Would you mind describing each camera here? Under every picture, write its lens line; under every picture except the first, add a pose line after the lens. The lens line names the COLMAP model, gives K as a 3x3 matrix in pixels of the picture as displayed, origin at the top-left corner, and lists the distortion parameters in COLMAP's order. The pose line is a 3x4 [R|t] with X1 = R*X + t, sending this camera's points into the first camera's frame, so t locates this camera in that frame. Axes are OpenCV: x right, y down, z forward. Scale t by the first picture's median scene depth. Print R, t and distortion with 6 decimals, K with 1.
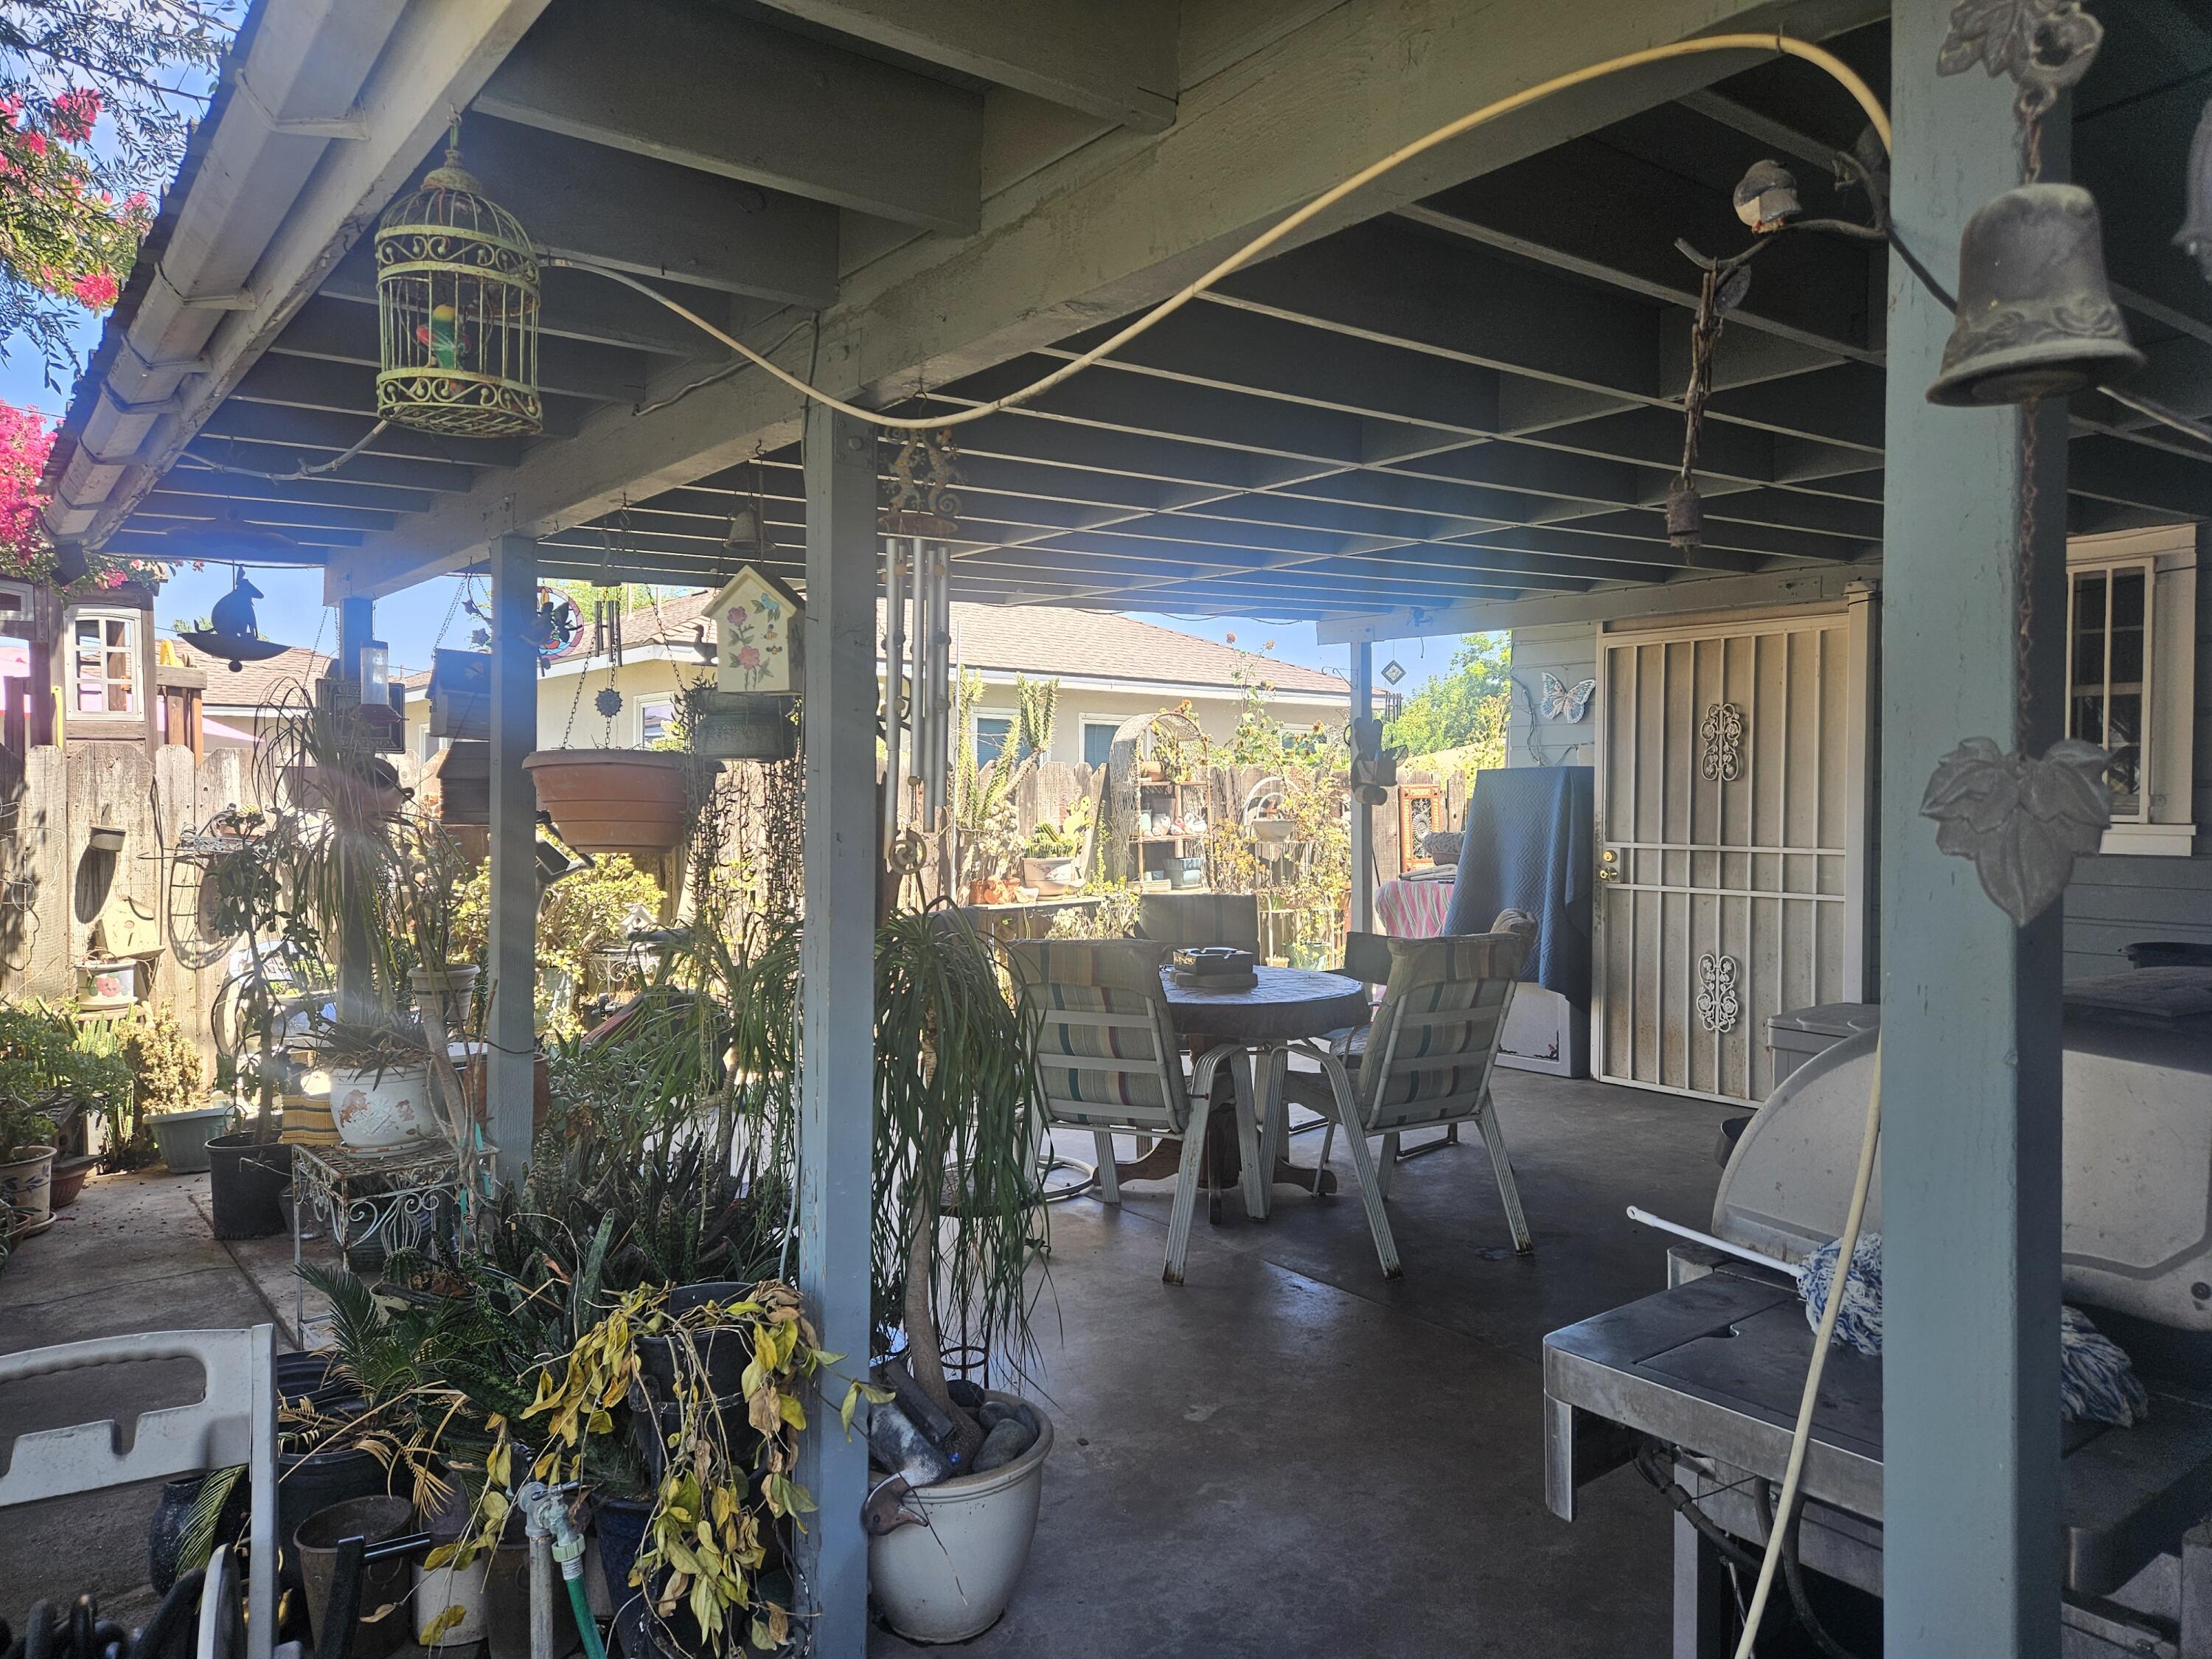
lens RADIAL K [[1467.6, 0, 1105.4], [0, 1467.6, 840.5], [0, 0, 1]] dist [0.092248, -0.081302]
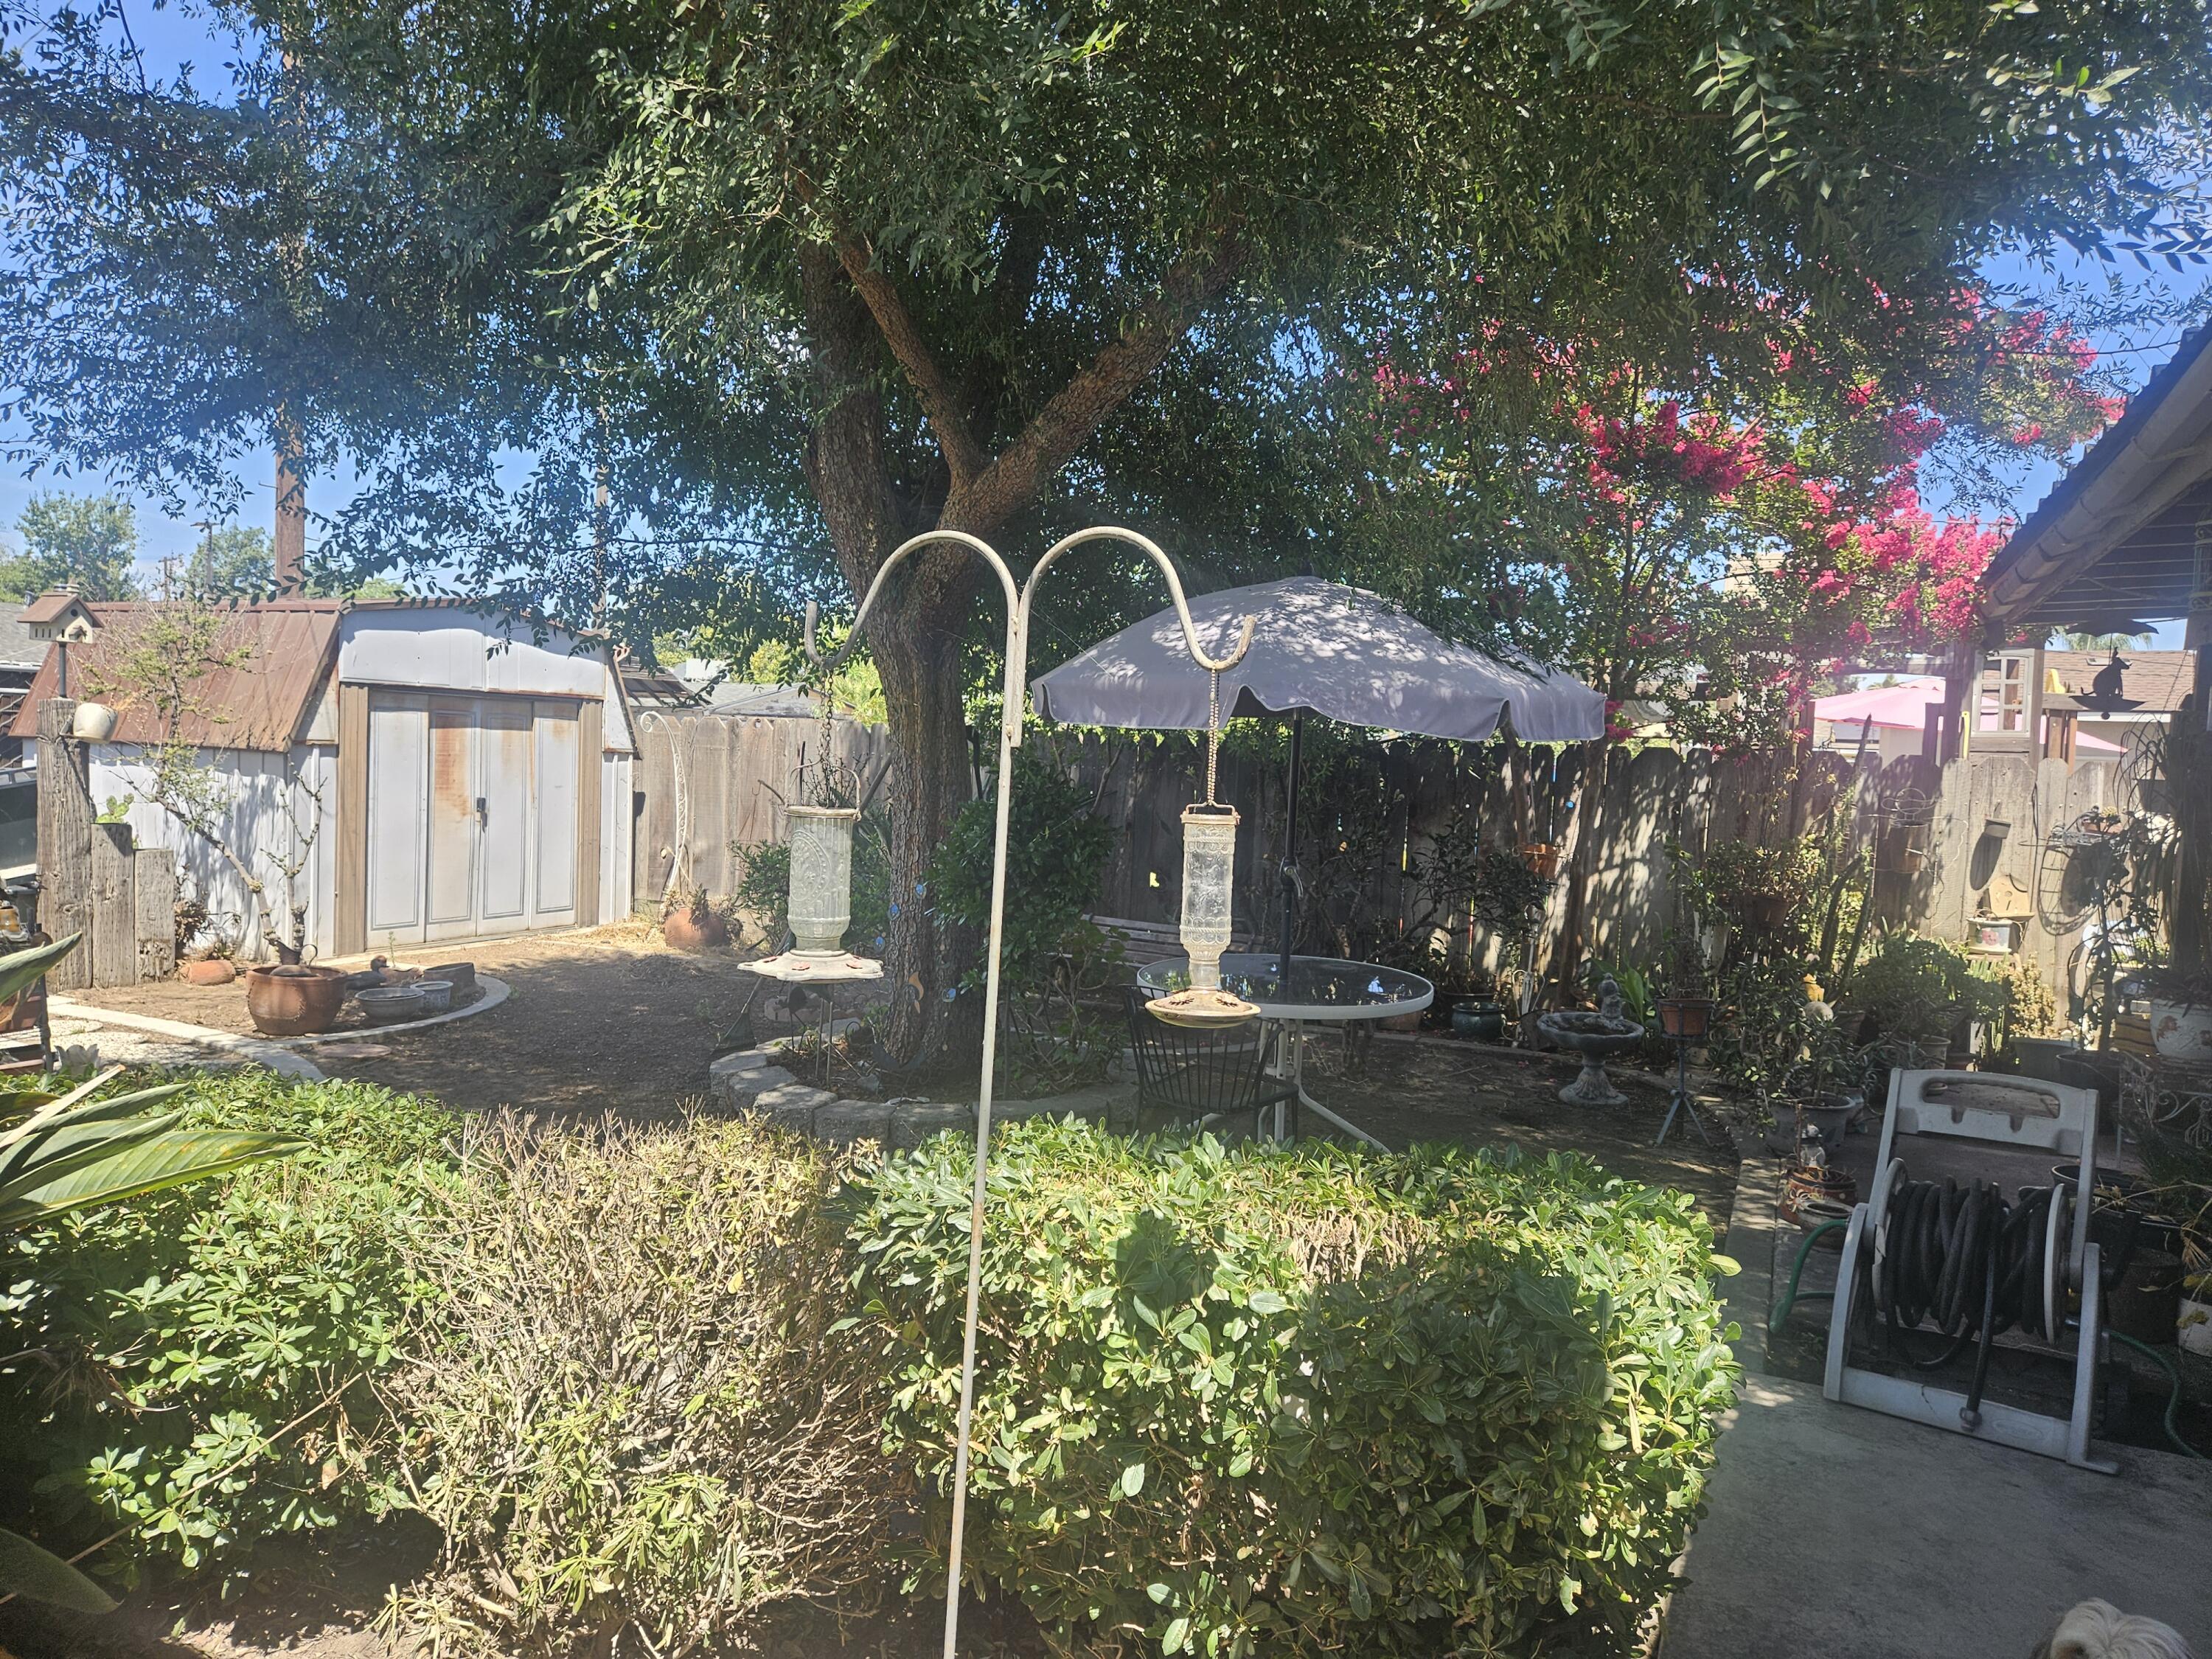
lens RADIAL K [[1467.6, 0, 1105.4], [0, 1467.6, 840.5], [0, 0, 1]] dist [0.092248, -0.081302]
pose [[0.444363, 0.058317, -0.893947, 0.187151], [-0.054813, 0.997779, 0.037844, 0.002192], [0.894168, 0.032183, 0.446573, -0.321227]]
